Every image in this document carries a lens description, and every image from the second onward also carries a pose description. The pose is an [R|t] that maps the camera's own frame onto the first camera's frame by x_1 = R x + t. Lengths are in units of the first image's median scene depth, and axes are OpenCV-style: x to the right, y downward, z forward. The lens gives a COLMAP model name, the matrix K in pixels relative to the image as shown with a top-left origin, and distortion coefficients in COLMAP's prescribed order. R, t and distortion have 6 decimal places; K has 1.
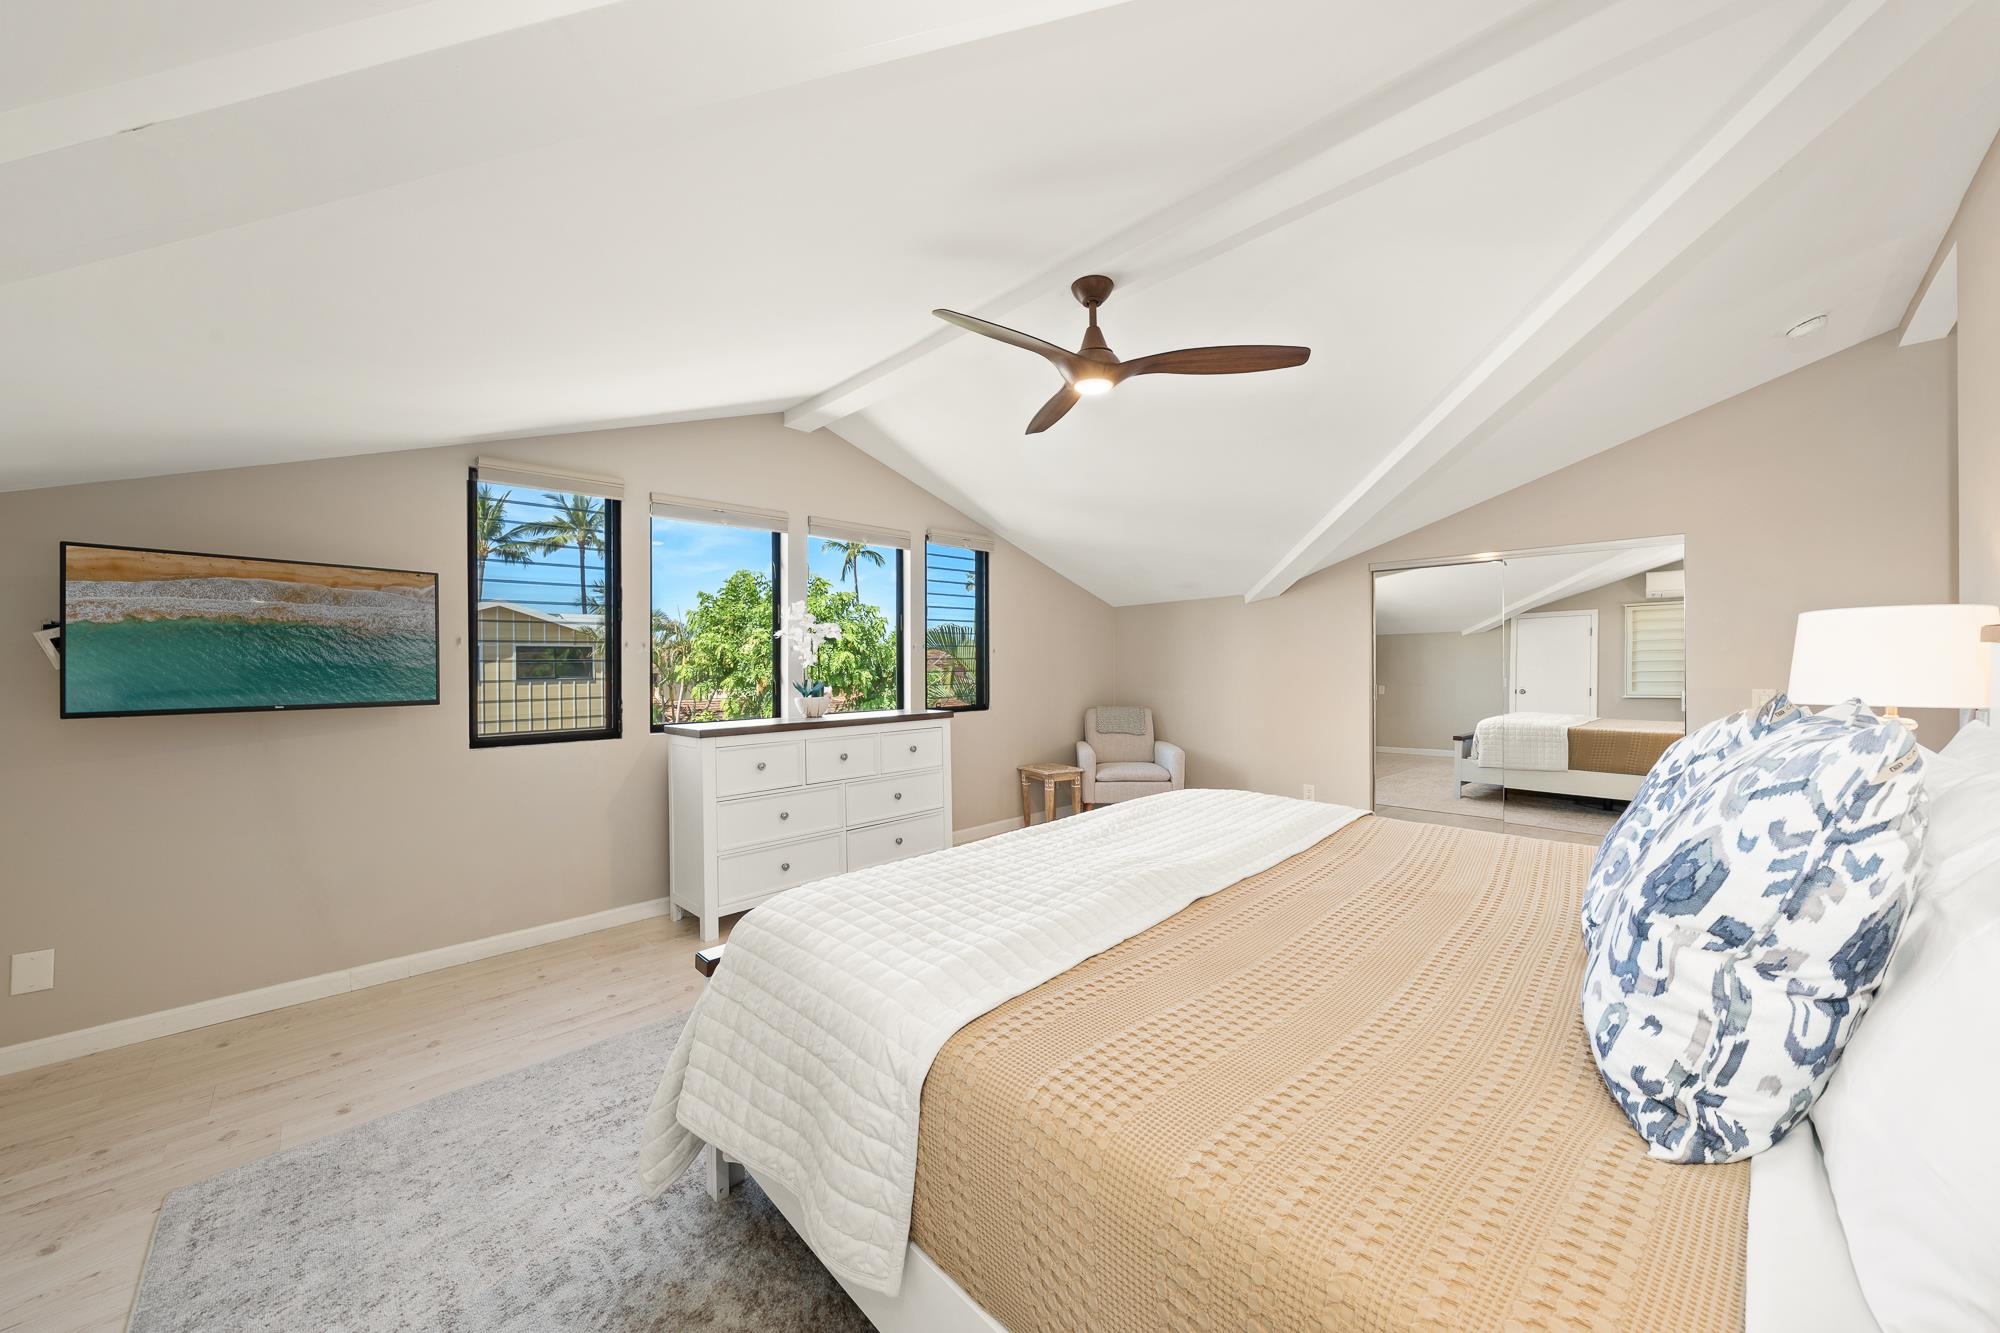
lens RADIAL K [[691.2, 0, 980.3], [0, 691.2, 664.3], [0, 0, 1]] dist [0.000150, -0.002732]
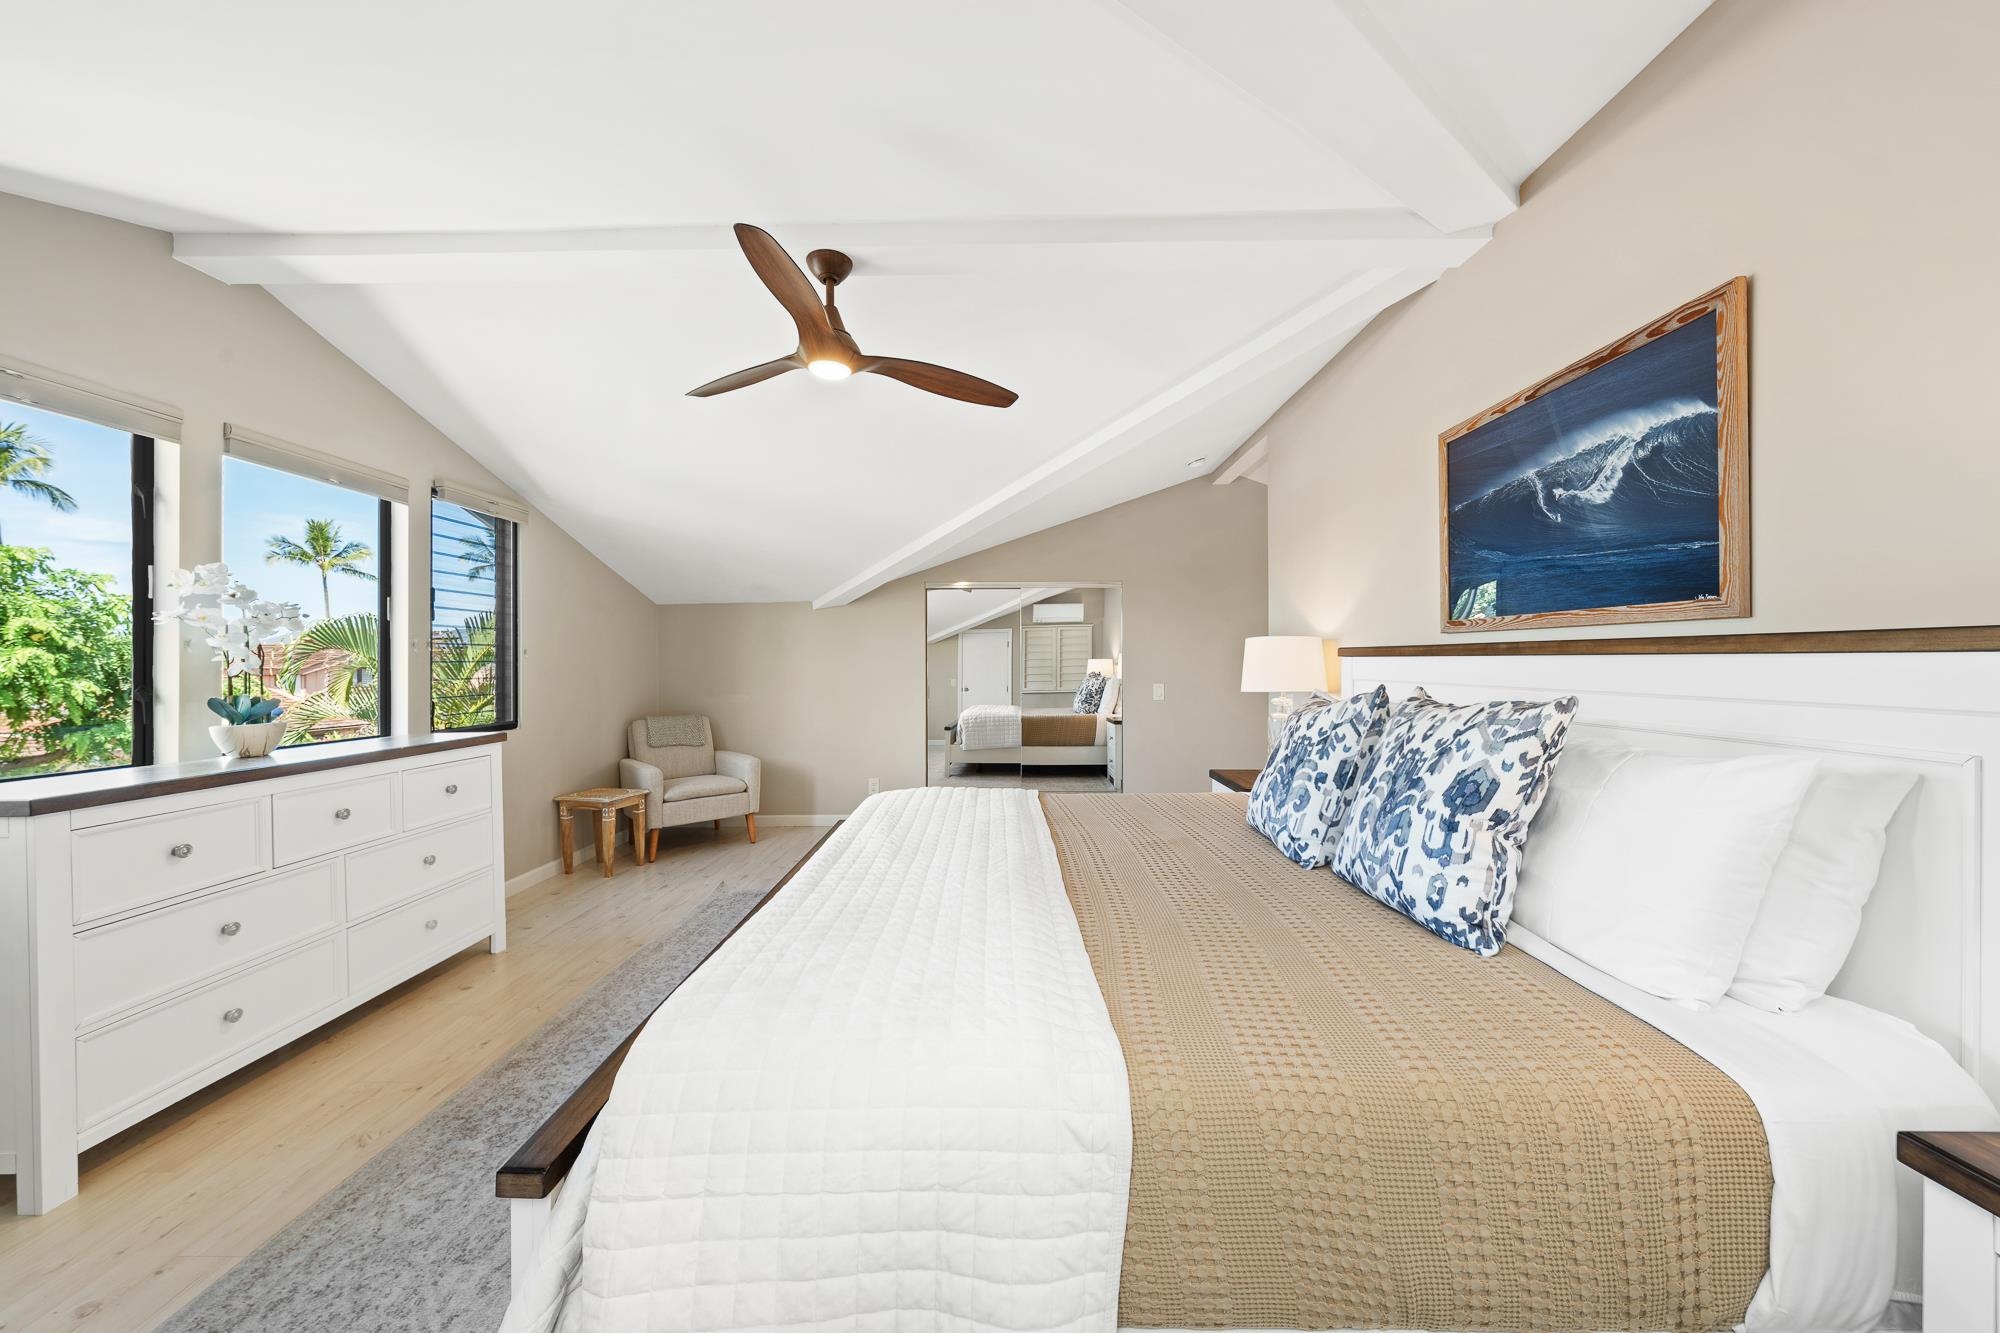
lens RADIAL K [[691.2, 0, 980.3], [0, 691.2, 664.3], [0, 0, 1]] dist [0.000150, -0.002732]
pose [[0.713178, 0.003308, 0.700975, -0.343627], [0.001144, 0.999982, -0.005882, -0.000447], [-0.700982, 0.004997, 0.713161, 0.199728]]
